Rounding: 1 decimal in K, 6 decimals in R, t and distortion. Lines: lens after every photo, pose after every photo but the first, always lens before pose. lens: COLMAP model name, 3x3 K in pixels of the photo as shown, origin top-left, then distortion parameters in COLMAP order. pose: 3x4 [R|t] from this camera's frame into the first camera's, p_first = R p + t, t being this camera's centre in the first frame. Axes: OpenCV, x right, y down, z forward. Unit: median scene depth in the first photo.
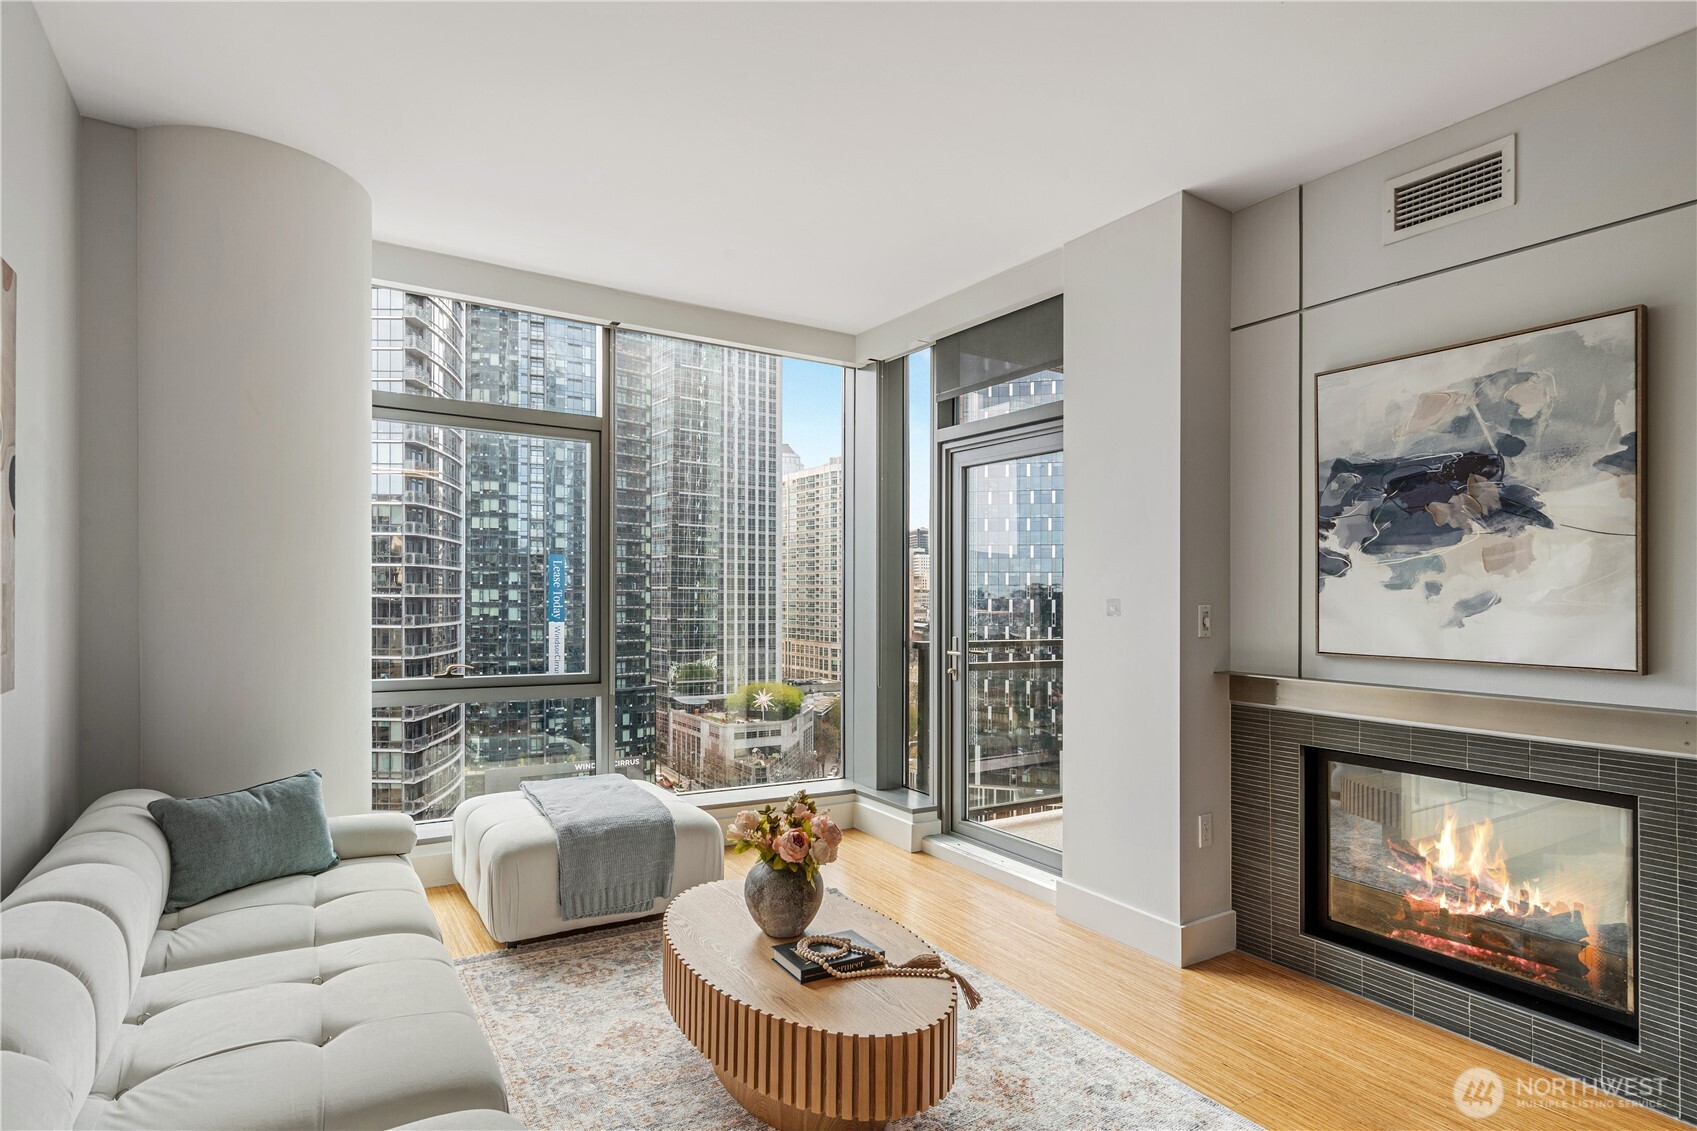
lens RADIAL K [[891.6, 0, 849.7], [0, 891.6, 601.5], [0, 0, 1]] dist [0.004220, 0.000659]
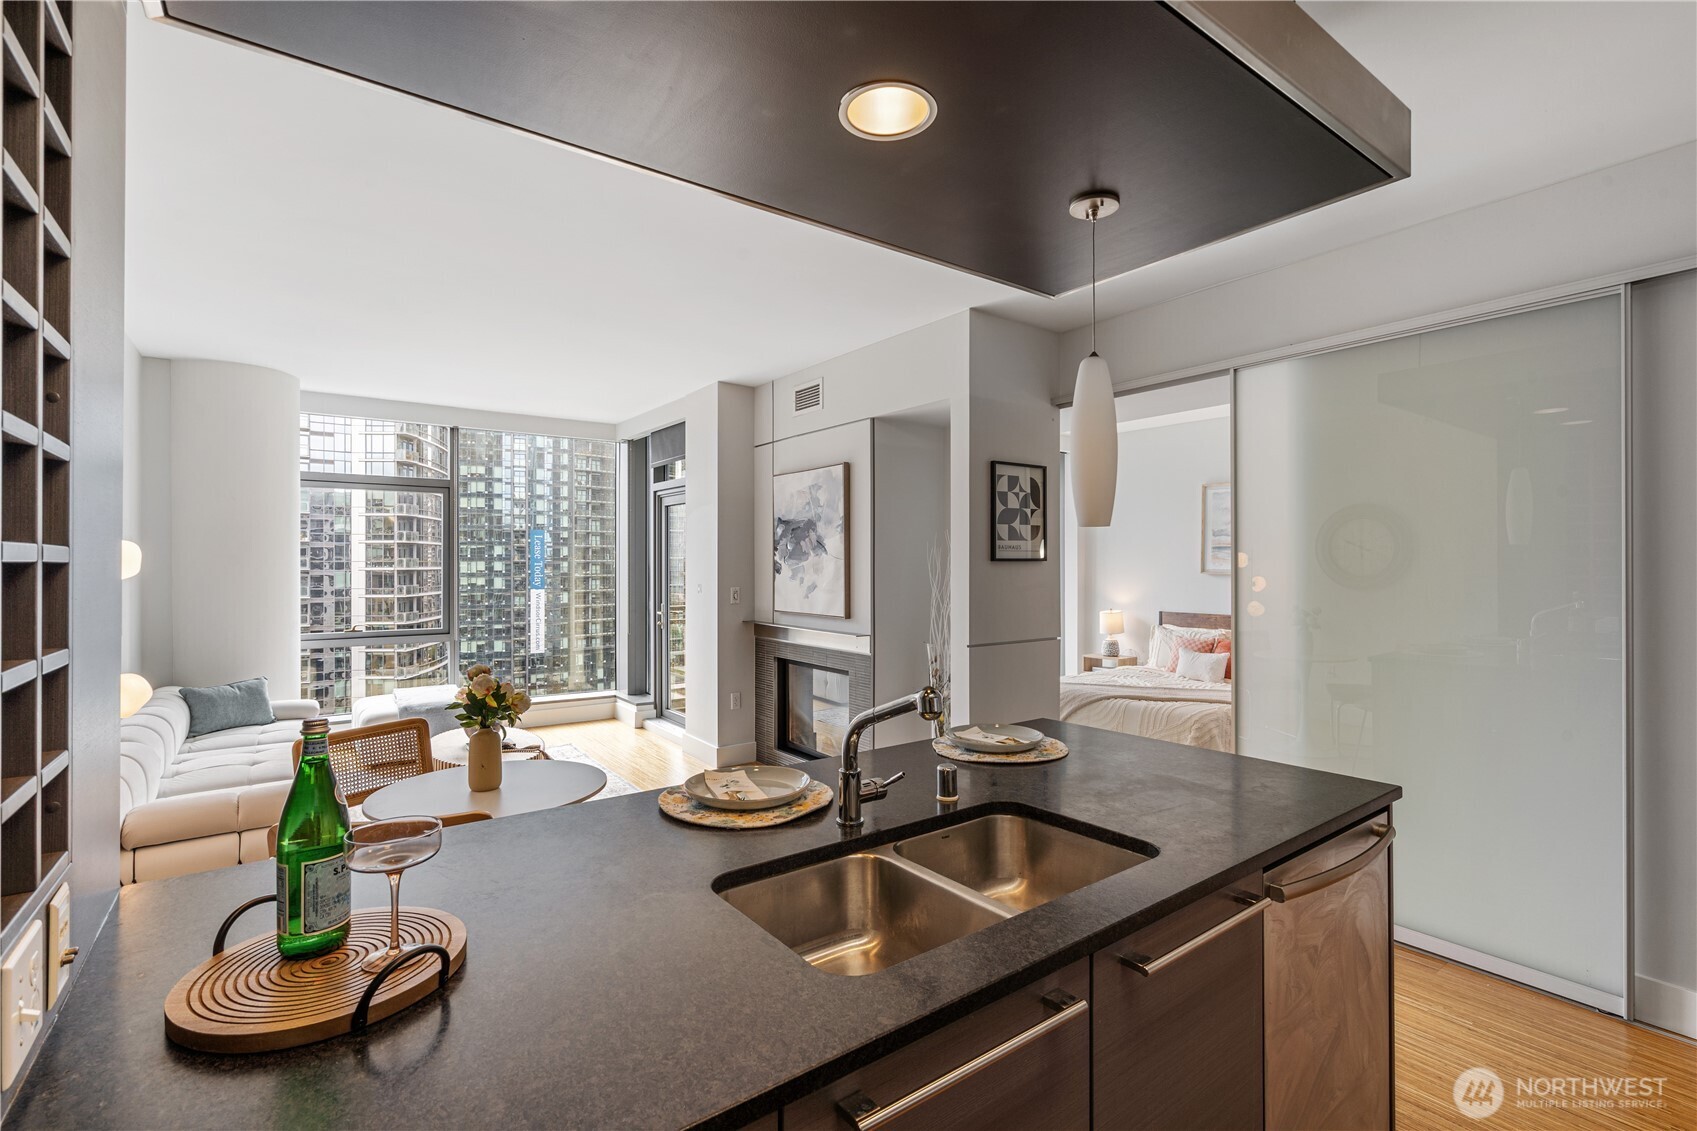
lens RADIAL K [[769.0, 0, 848.5], [0, 769.0, 565.5], [0, 0, 1]] dist [-0.001592, -0.000226]
pose [[0.997819, -0.012108, 0.064892, 0.296701], [0.012294, 0.999921, -0.002461, -0.020618], [-0.064857, 0.003253, 0.997889, -0.398492]]
